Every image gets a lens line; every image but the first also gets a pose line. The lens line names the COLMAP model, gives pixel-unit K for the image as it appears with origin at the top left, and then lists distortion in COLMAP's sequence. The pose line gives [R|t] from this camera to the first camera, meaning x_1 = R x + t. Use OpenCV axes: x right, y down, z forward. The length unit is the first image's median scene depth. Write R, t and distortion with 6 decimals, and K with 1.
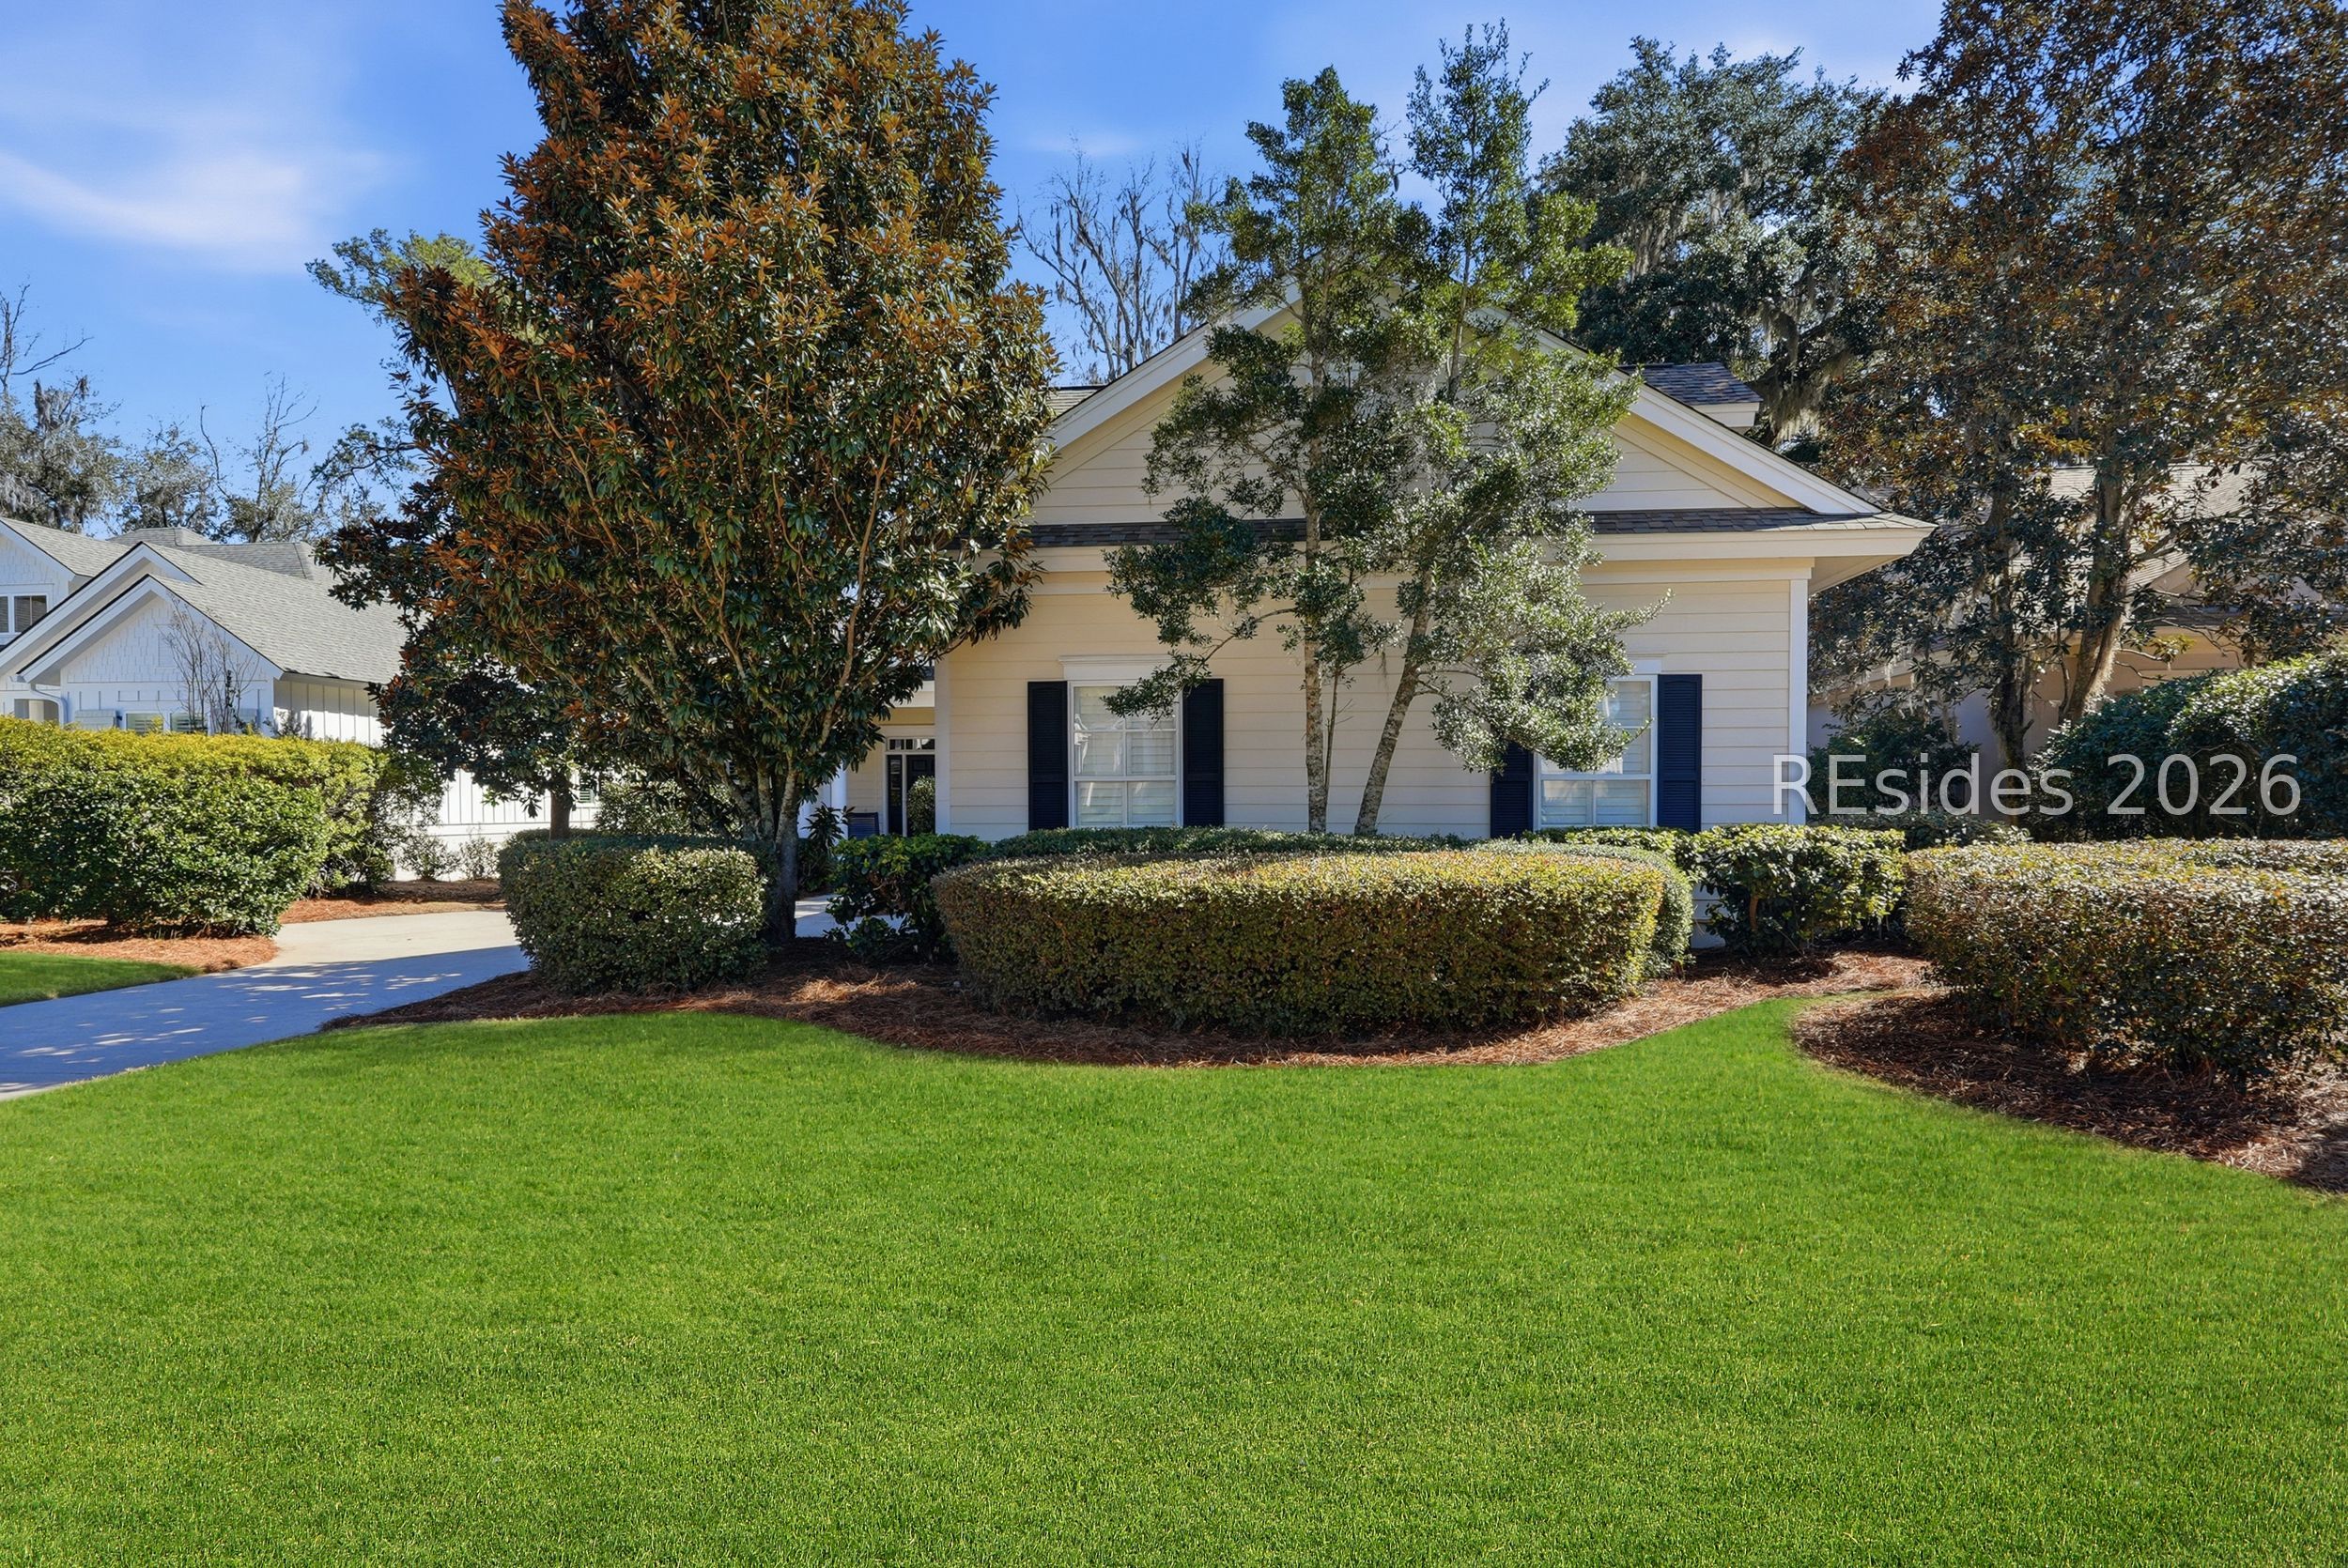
lens RADIAL K [[1272.4, 0, 1173.1], [0, 1272.4, 830.1], [0, 0, 1]] dist [0.002144, 0.000466]
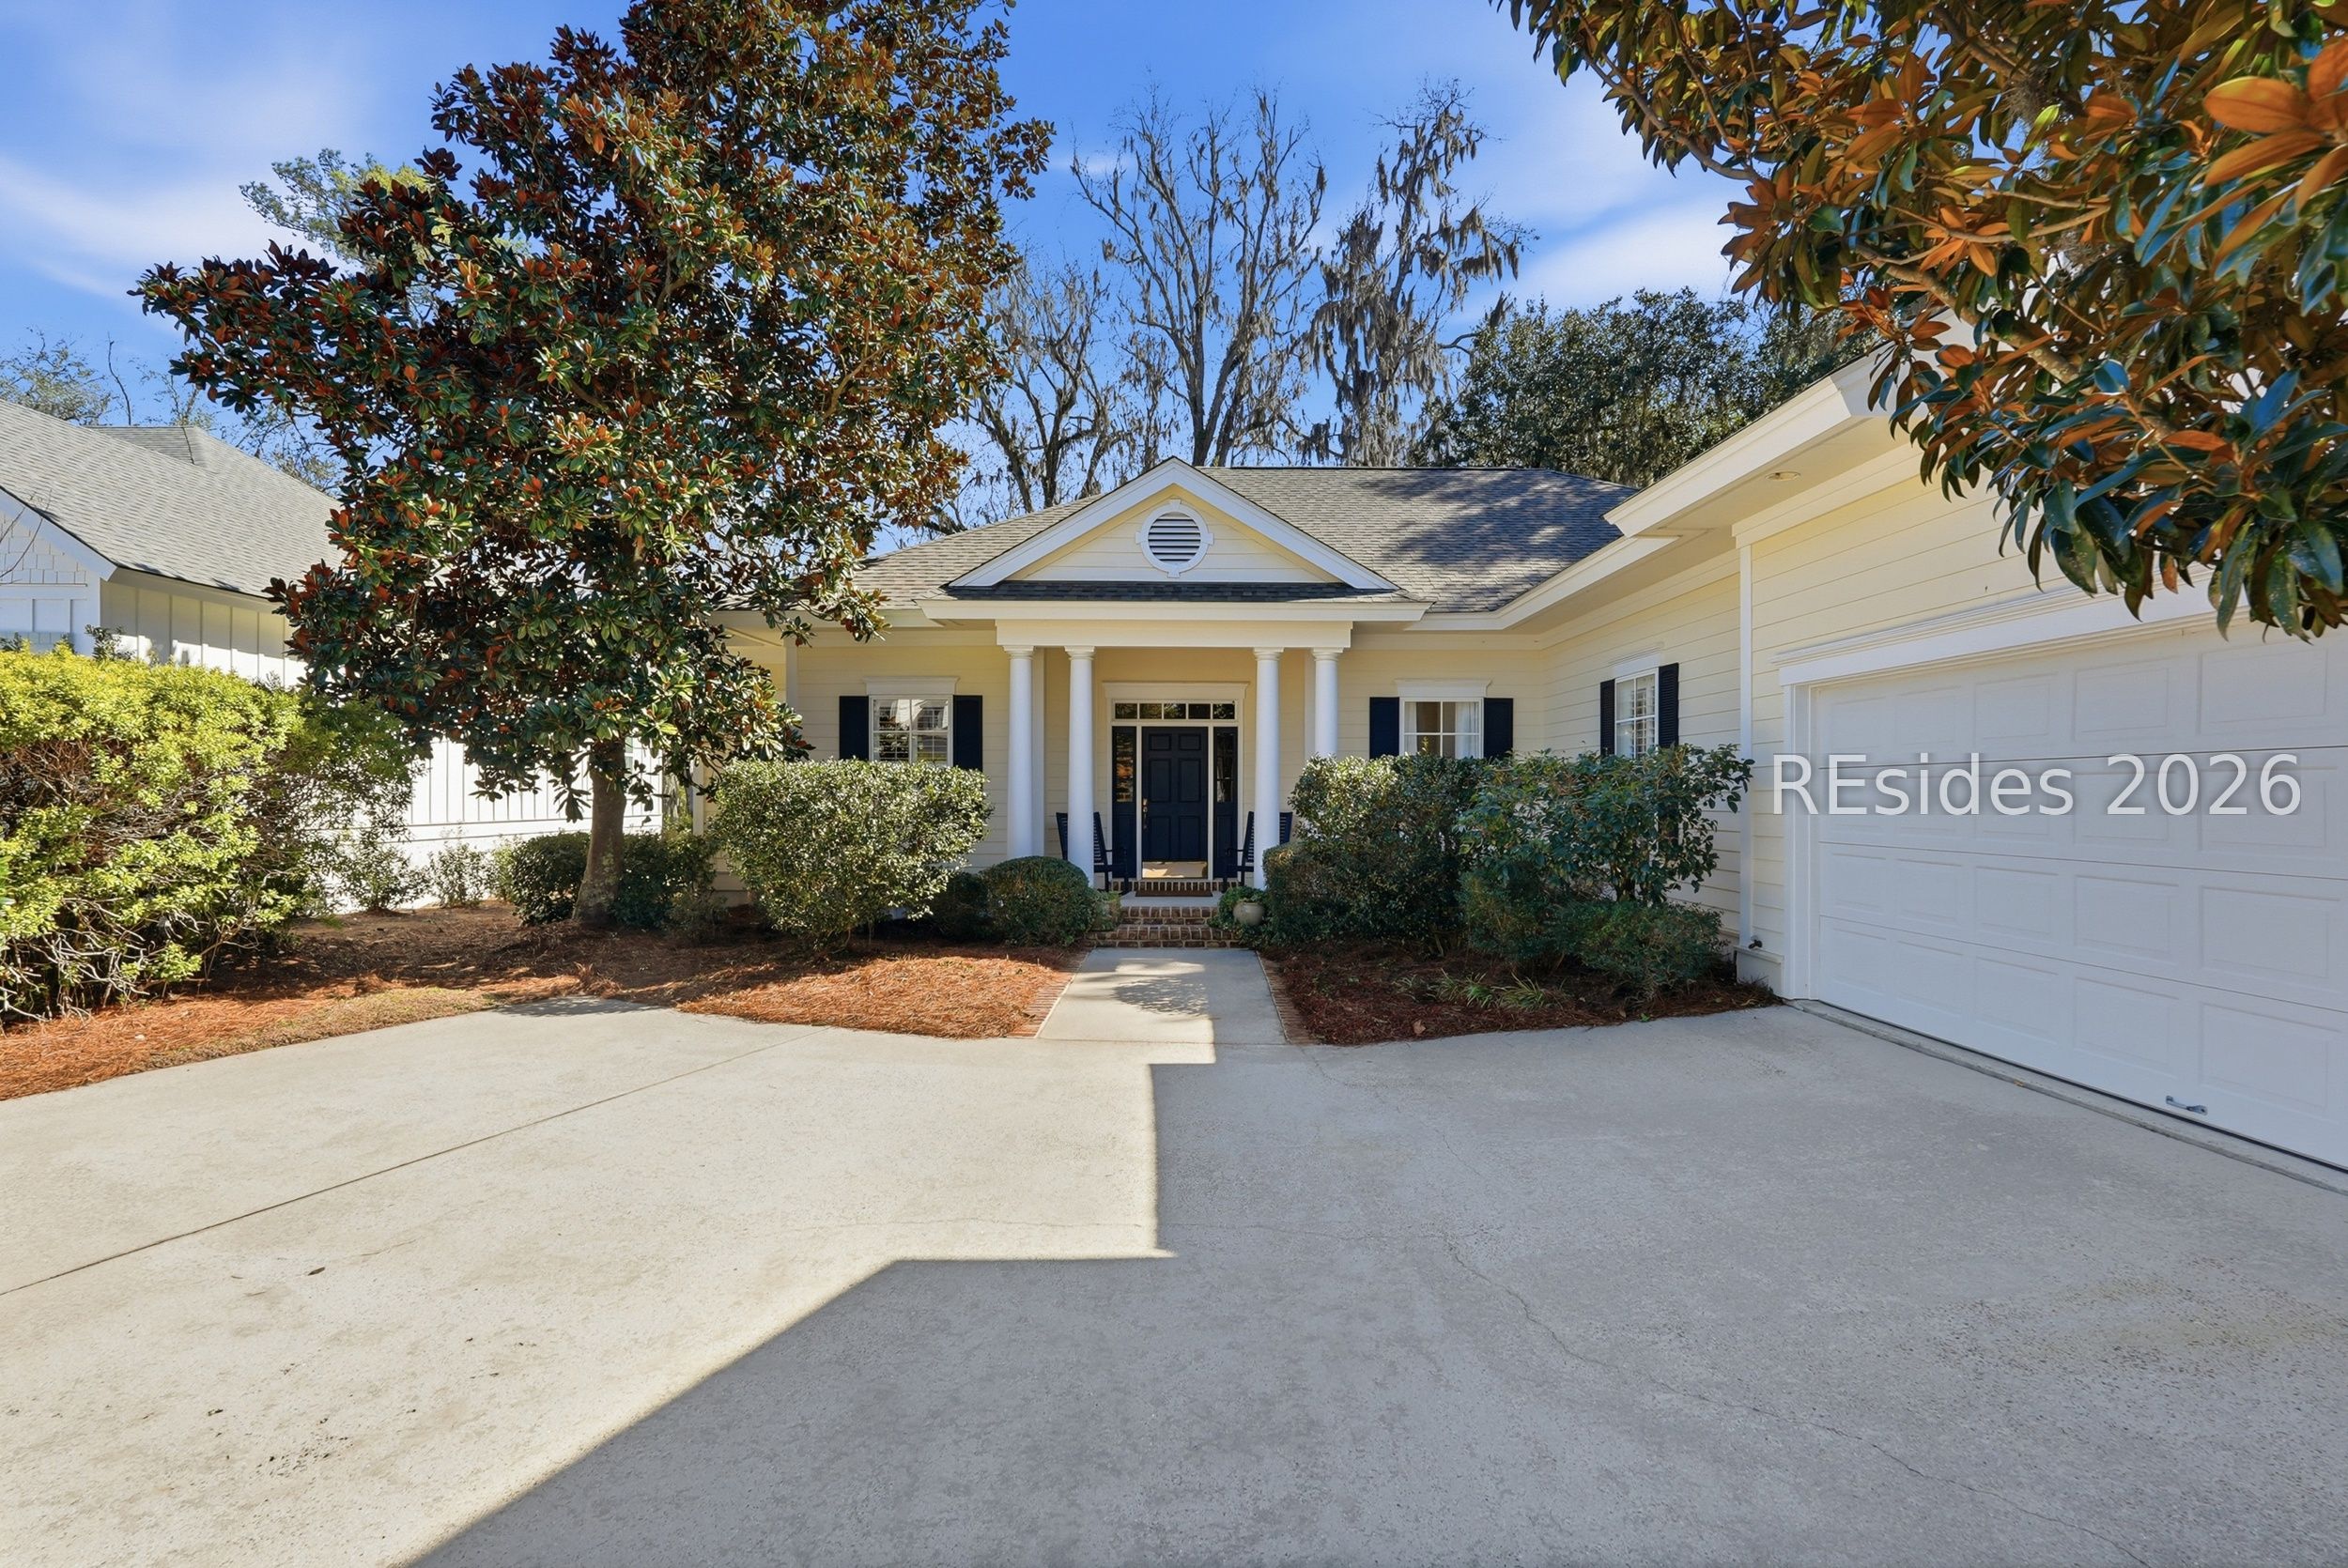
lens RADIAL K [[1095.0, 0, 1179.7], [0, 1095.0, 801.4], [0, 0, 1]] dist [-0.019007, 0.013649]
pose [[0.994327, 0.006202, 0.106181, -0.254805], [-0.004725, 0.999889, -0.014156, -0.012551], [-0.106257, 0.013574, 0.994246, 0.432156]]
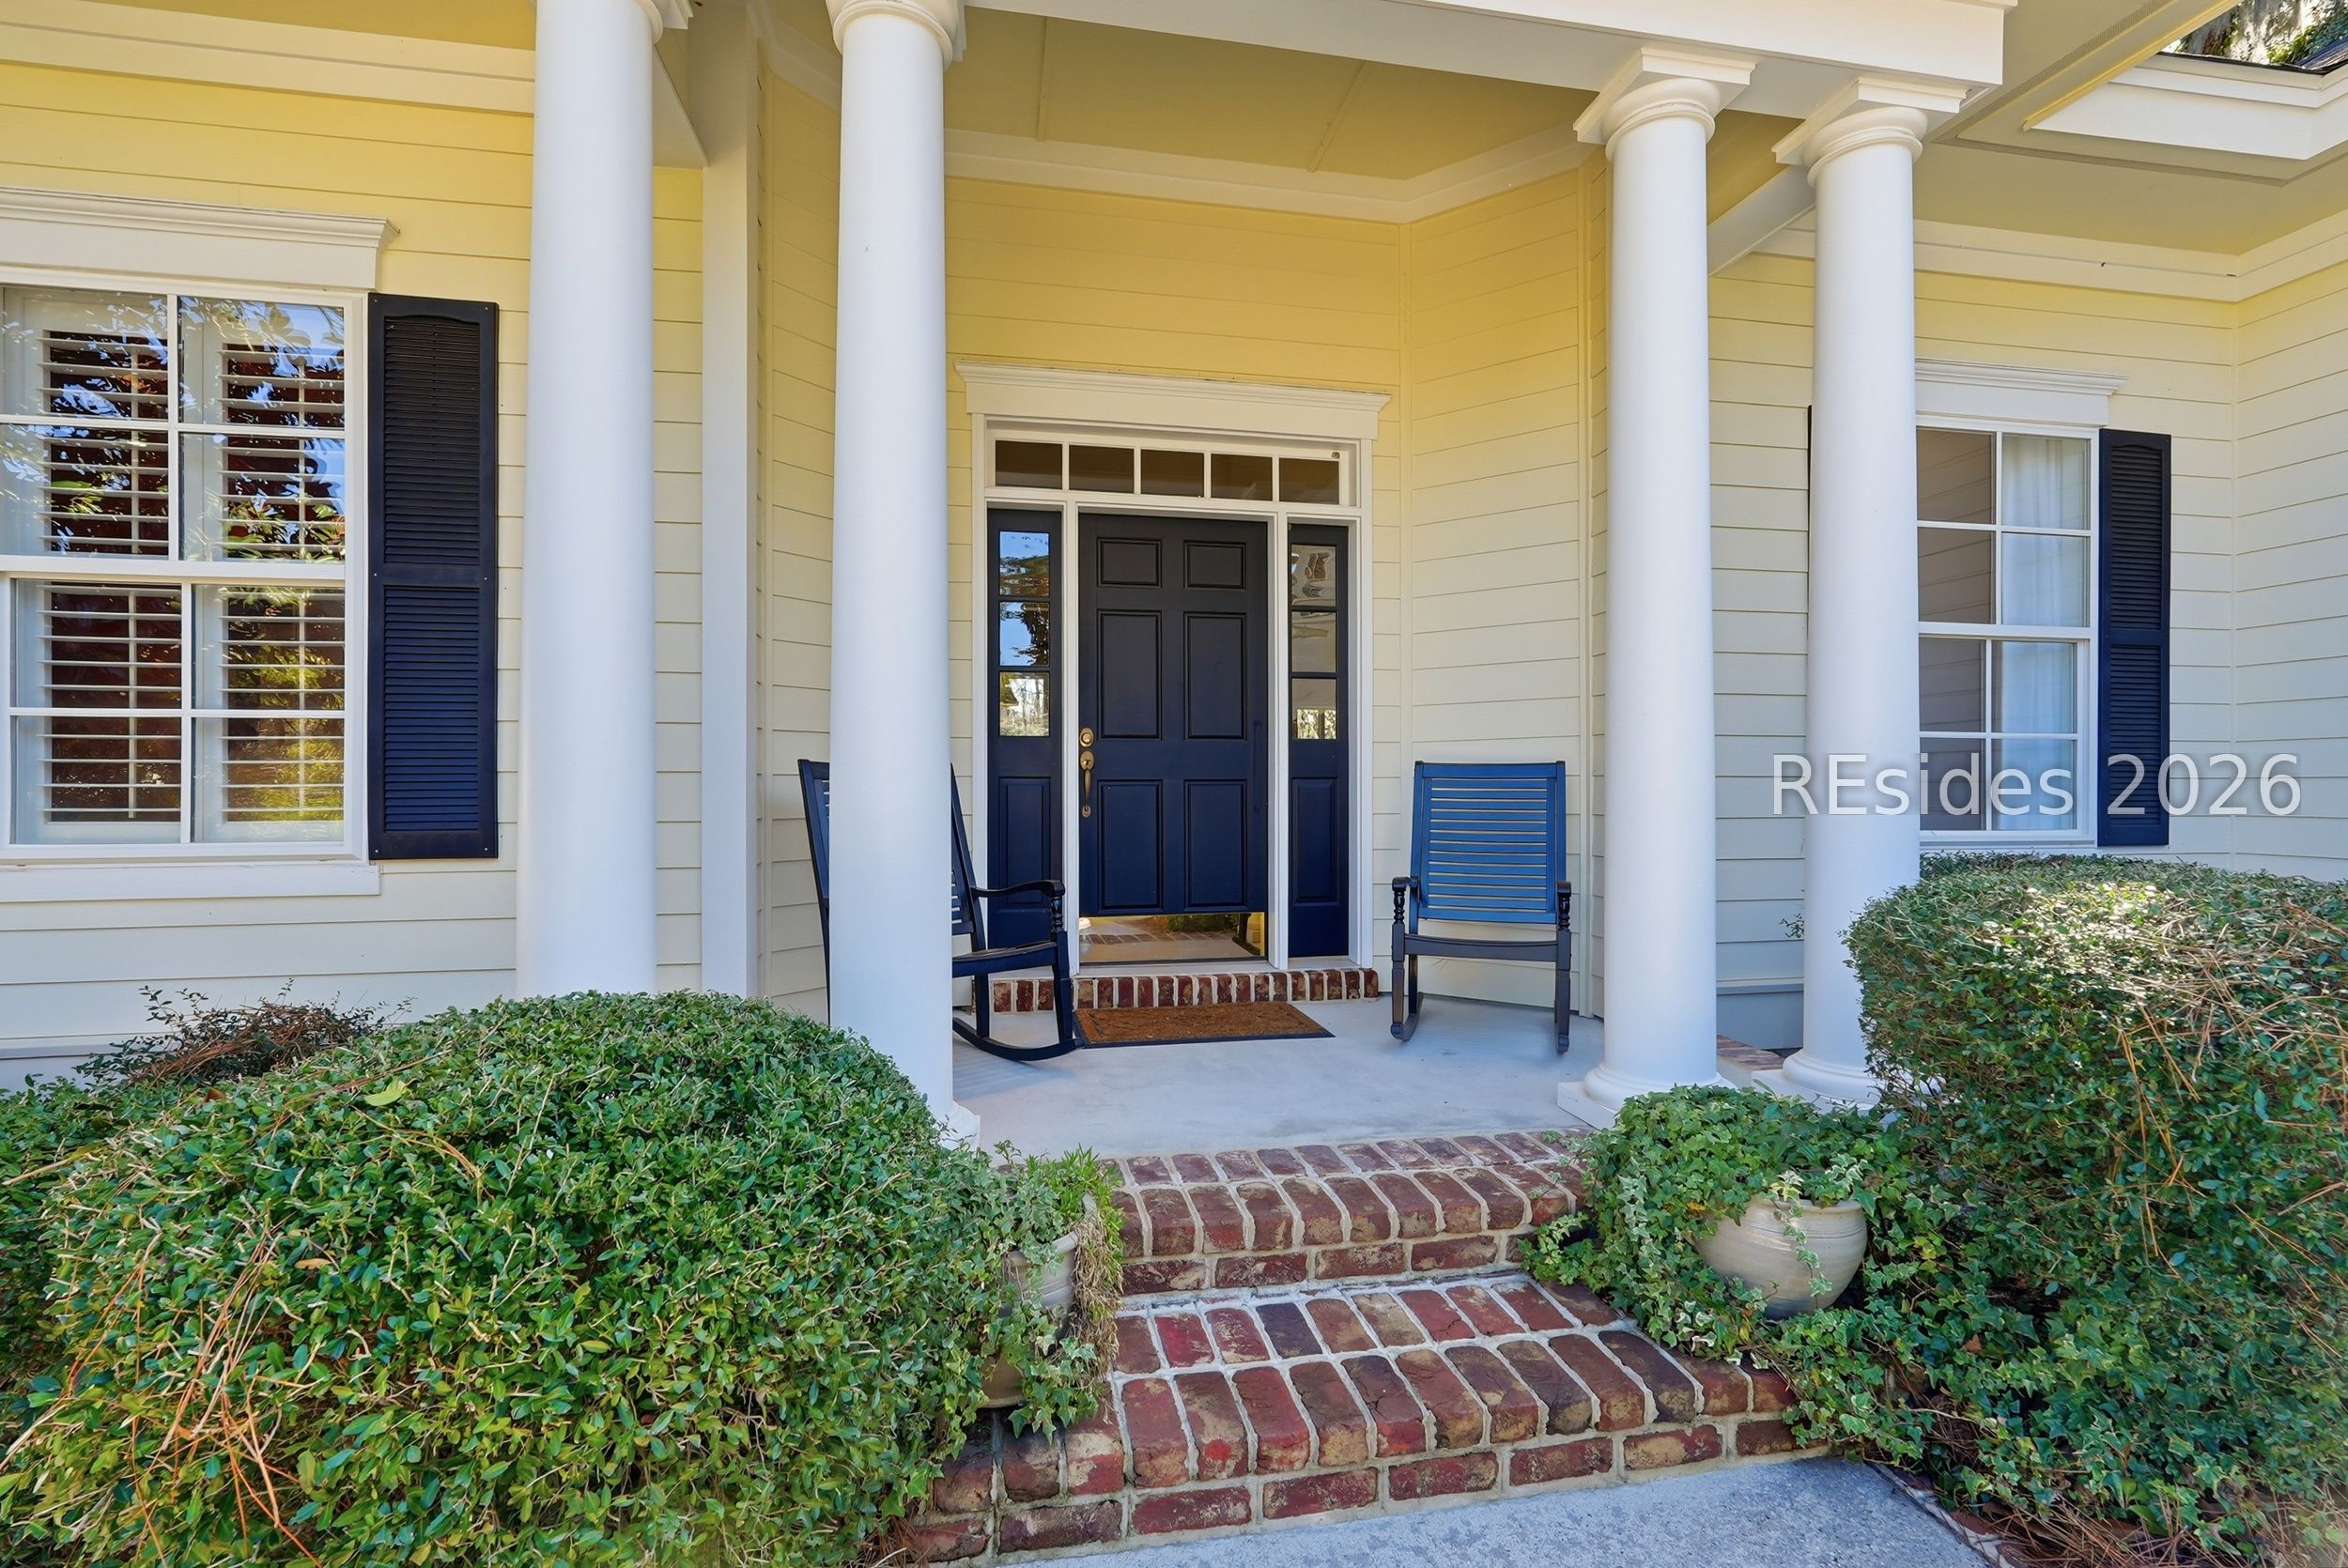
lens RADIAL K [[1043.7, 0, 1175.3], [0, 1043.7, 790.3], [0, 0, 1]] dist [-0.018722, 0.011405]
pose [[0.960242, 0.003451, 0.279147, -0.247905], [0.002165, 0.999801, -0.019809, -0.006654], [-0.279160, 0.019626, 0.960044, 0.846007]]
